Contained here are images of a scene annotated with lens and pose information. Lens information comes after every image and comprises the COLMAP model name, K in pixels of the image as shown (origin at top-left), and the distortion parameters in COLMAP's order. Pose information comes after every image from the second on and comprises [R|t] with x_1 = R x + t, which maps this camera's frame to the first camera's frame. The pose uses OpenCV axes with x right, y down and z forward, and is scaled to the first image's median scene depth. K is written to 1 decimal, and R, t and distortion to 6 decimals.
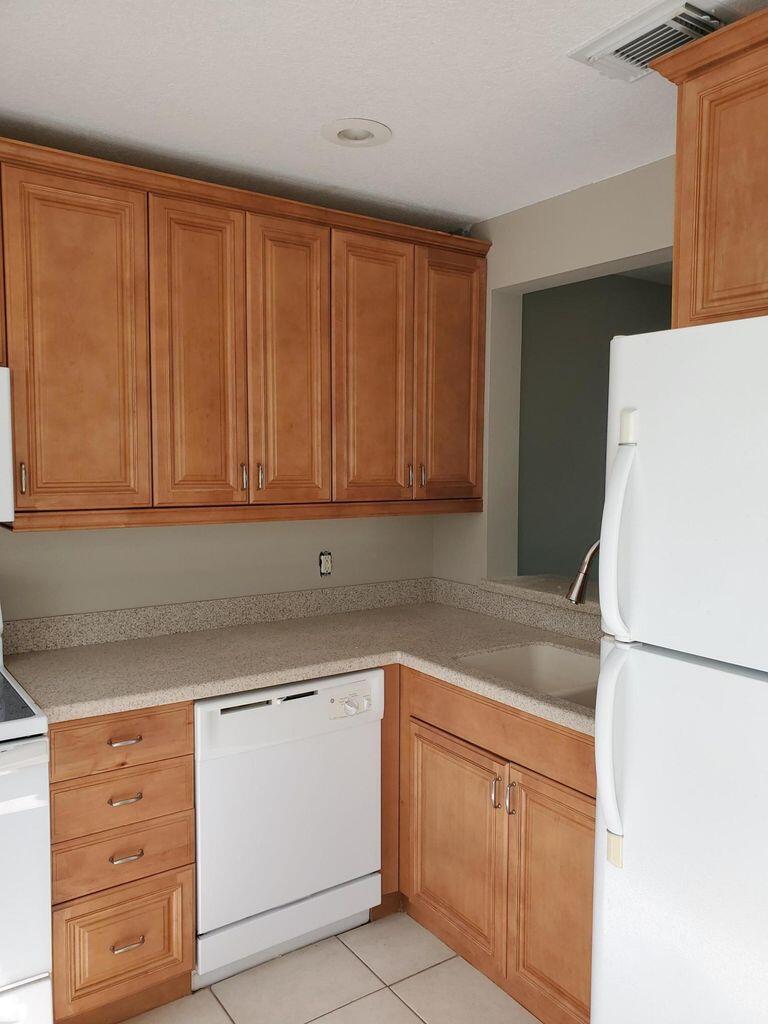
lens RADIAL K [[801.6, 0, 404.7], [0, 801.6, 517.9], [0, 0, 1]] dist [0.074487, -0.130995]
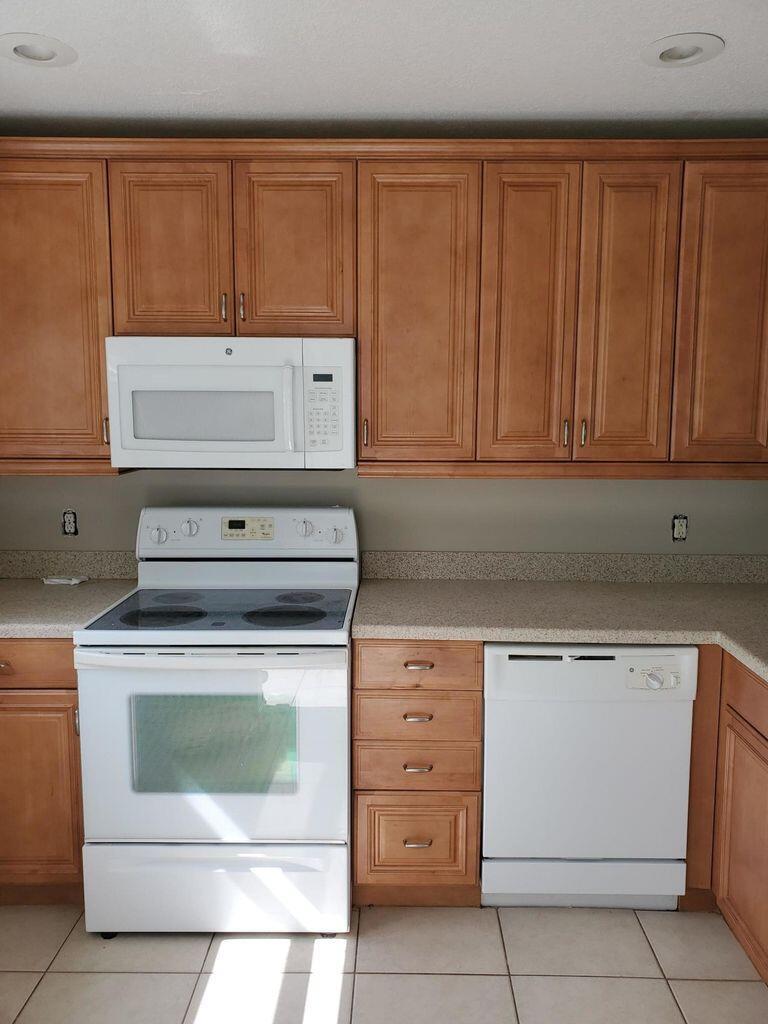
lens RADIAL K [[791.3, 0, 384.0], [0, 791.3, 512.0], [0, 0, 1]] dist [0.018325, -0.009371]
pose [[0.804219, 0.076358, -0.589407, 0.212842], [-0.046912, 0.996774, 0.065123, -0.006840], [0.592478, -0.024723, 0.805207, 0.072948]]
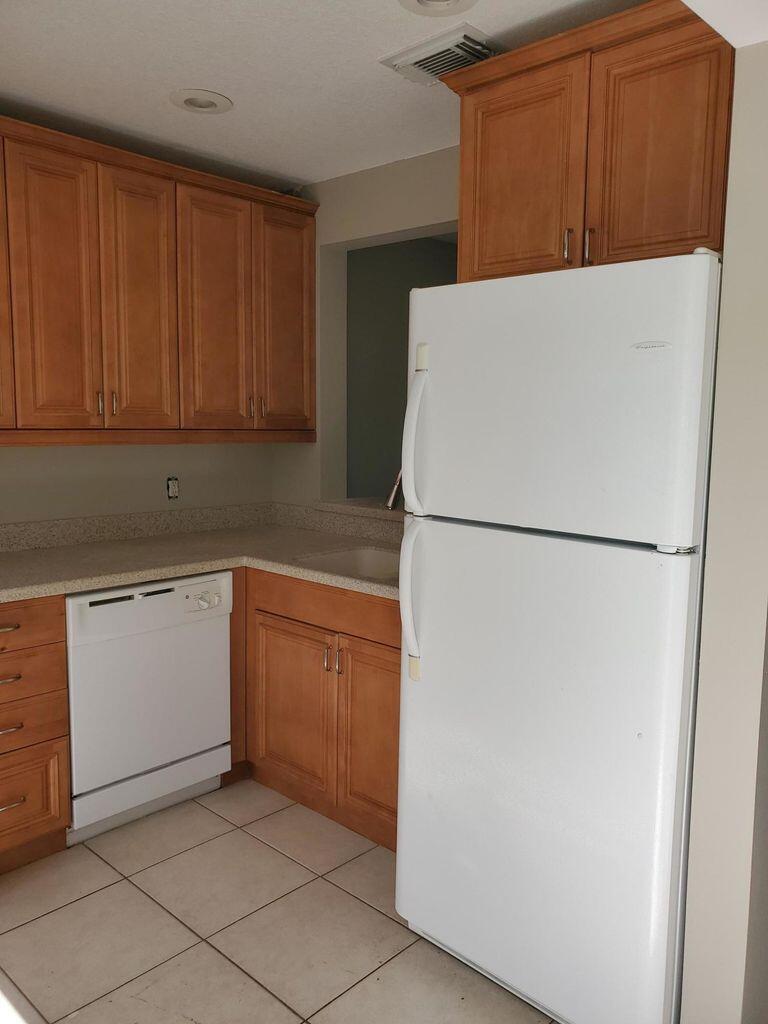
lens RADIAL K [[801.6, 0, 404.7], [0, 801.6, 517.9], [0, 0, 1]] dist [0.074487, -0.130995]
pose [[0.978222, -0.015237, 0.207003, -0.021730], [0.004232, 0.998559, 0.053503, 0.051166], [-0.207519, -0.051462, 0.976876, -0.199610]]
